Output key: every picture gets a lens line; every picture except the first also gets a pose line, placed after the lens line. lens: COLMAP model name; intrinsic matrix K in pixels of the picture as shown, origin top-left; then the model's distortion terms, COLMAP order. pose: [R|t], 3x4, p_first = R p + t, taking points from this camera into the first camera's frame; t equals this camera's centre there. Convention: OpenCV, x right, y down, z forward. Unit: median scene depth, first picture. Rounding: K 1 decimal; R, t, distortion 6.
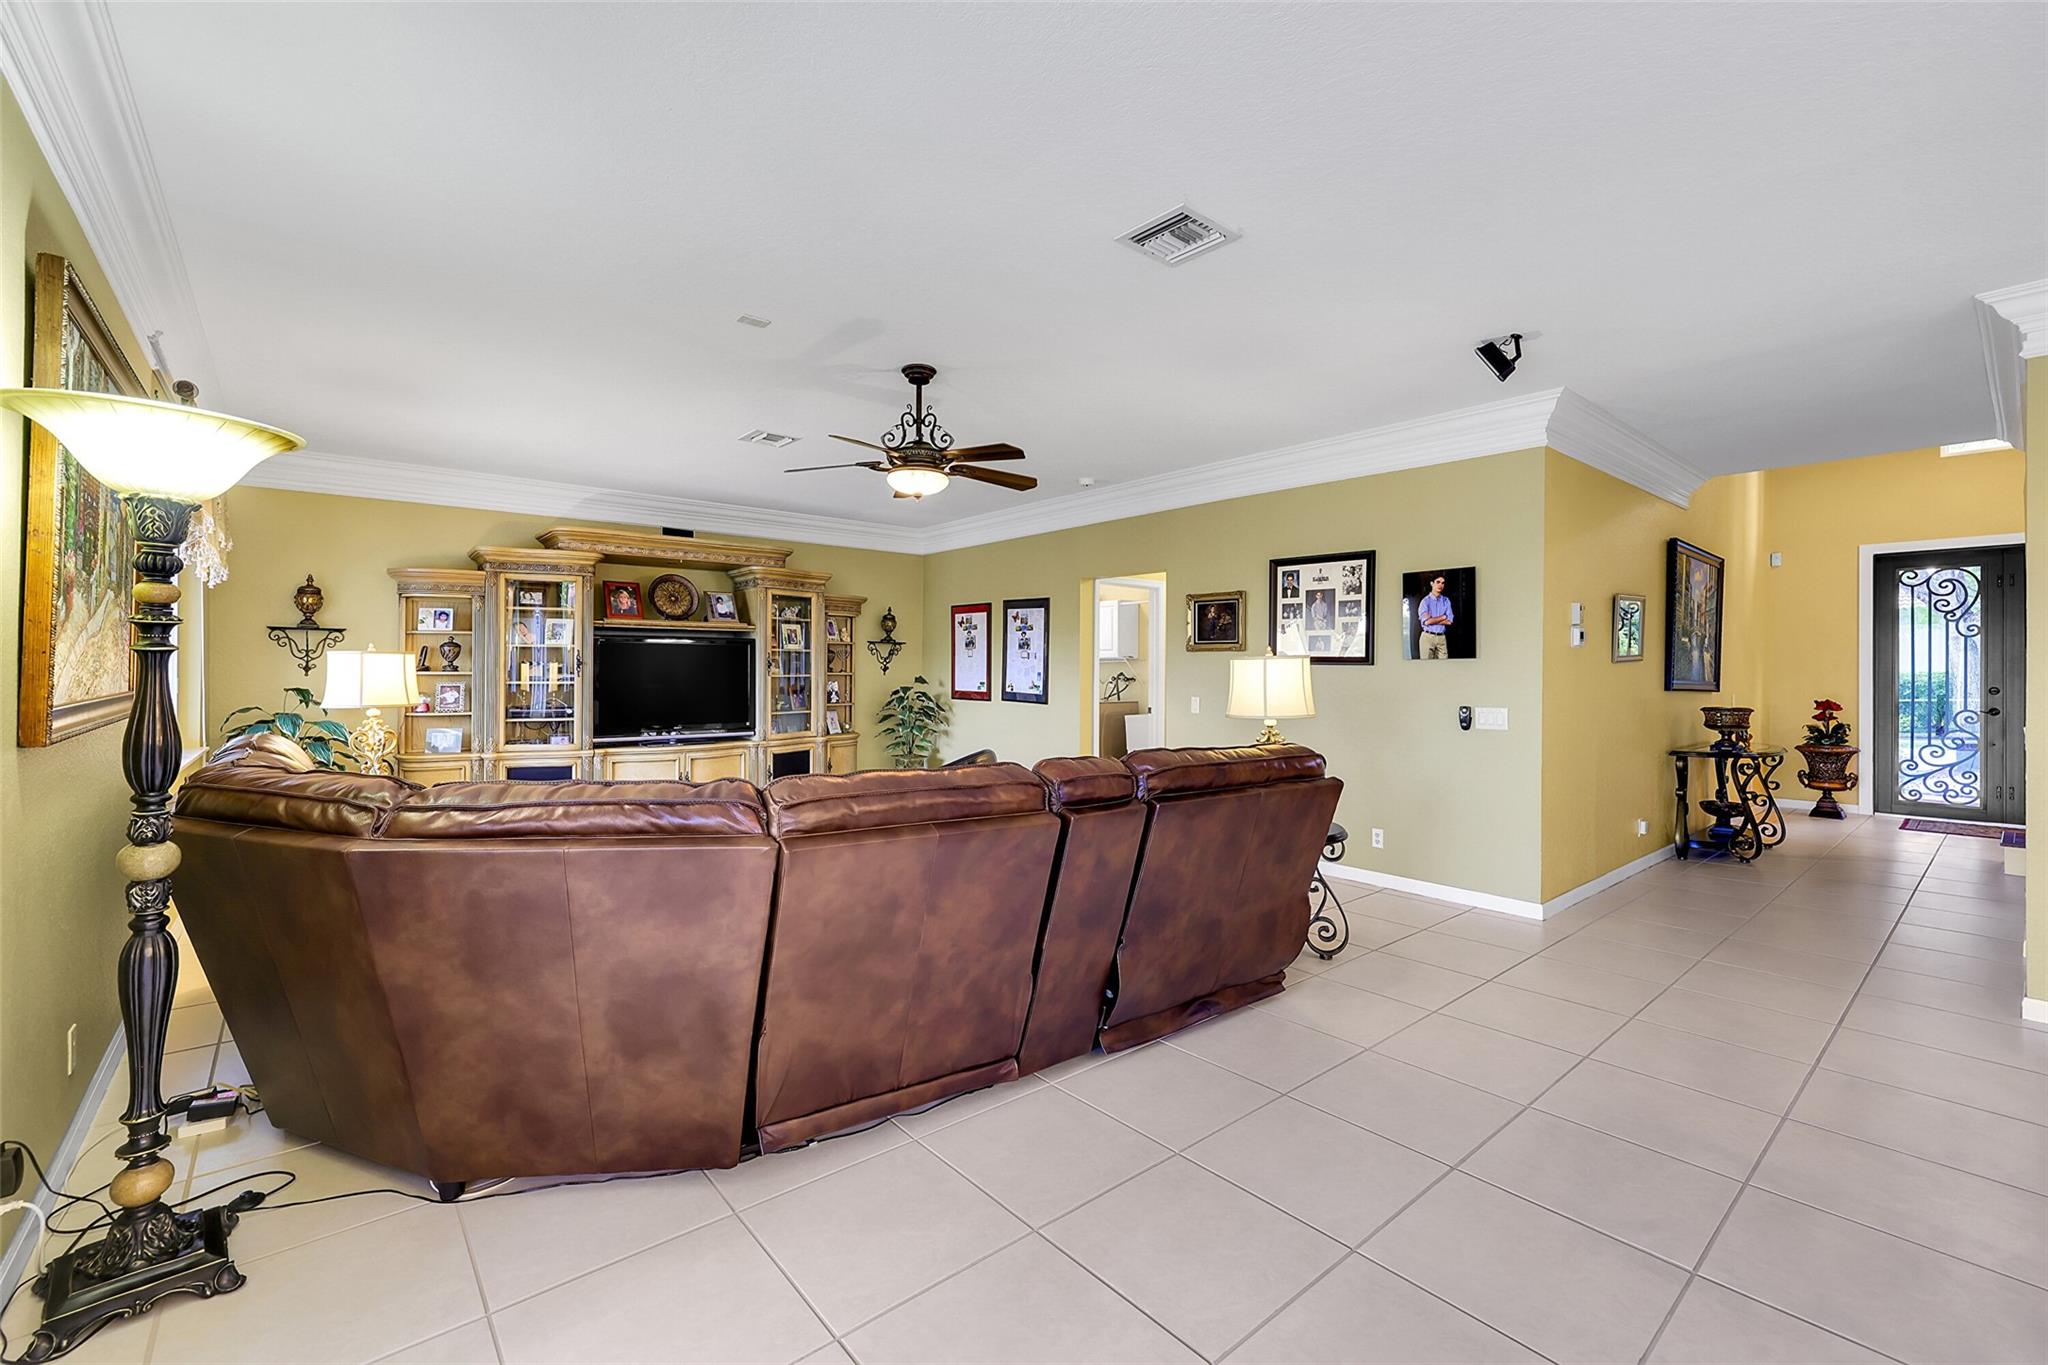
lens RADIAL K [[852.3, 0, 1024.4], [0, 852.3, 677.1], [0, 0, 1]] dist [0.001001, 0.000010]
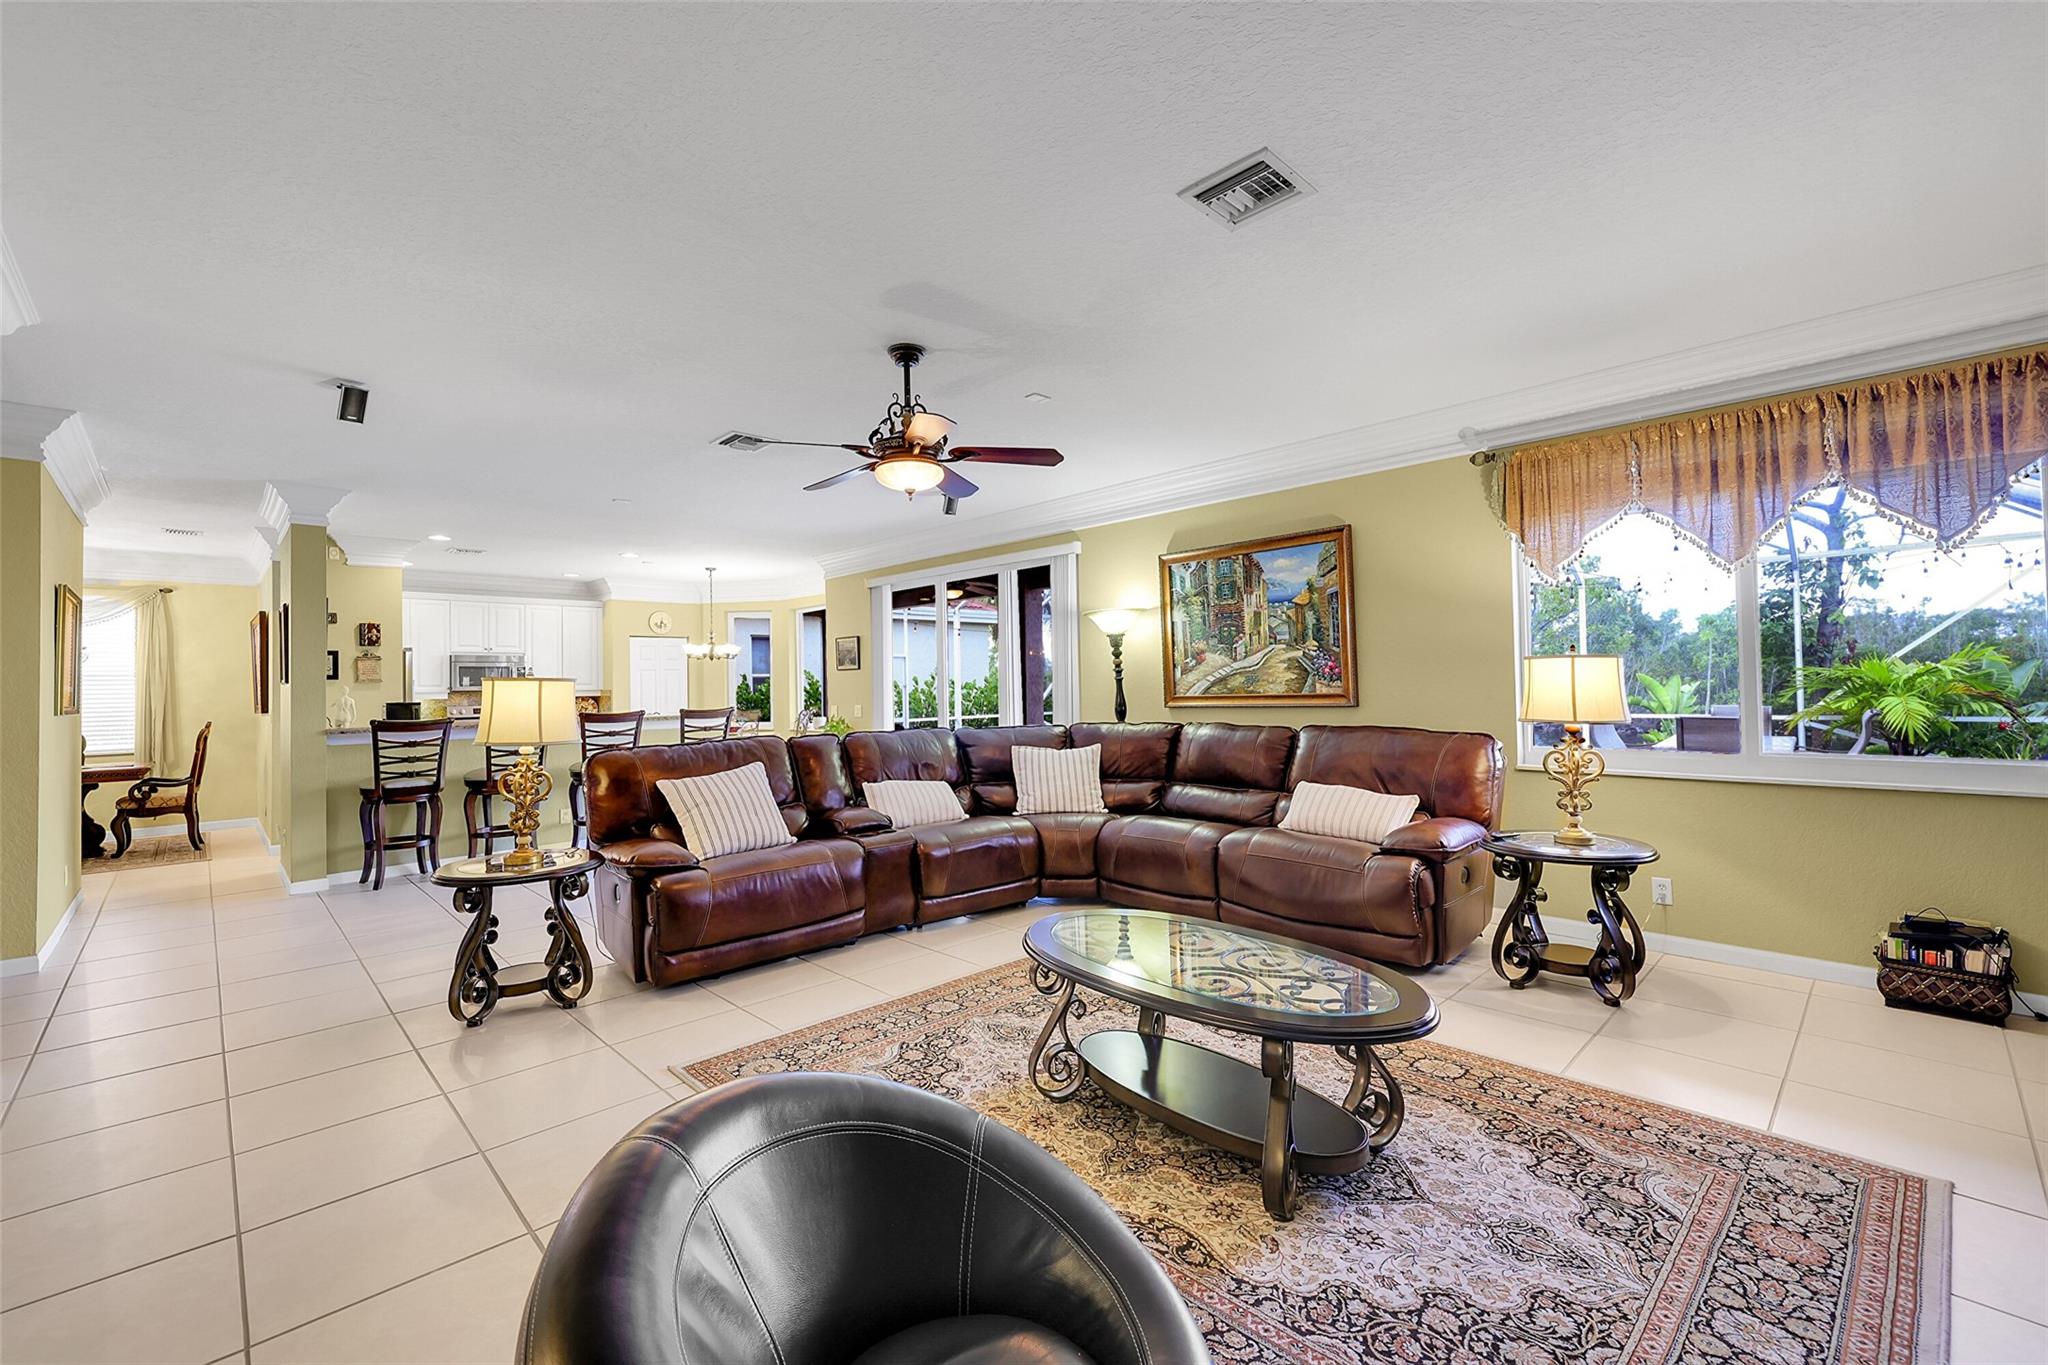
lens RADIAL K [[852.3, 0, 1027.6], [0, 852.3, 669.5], [0, 0, 1]] dist [0.001001, 0.000010]
pose [[-0.997142, 0.013548, -0.074331, -0.100271], [0.014434, 0.999831, -0.011395, -0.008421], [0.074165, -0.012435, -0.997168, 1.052621]]
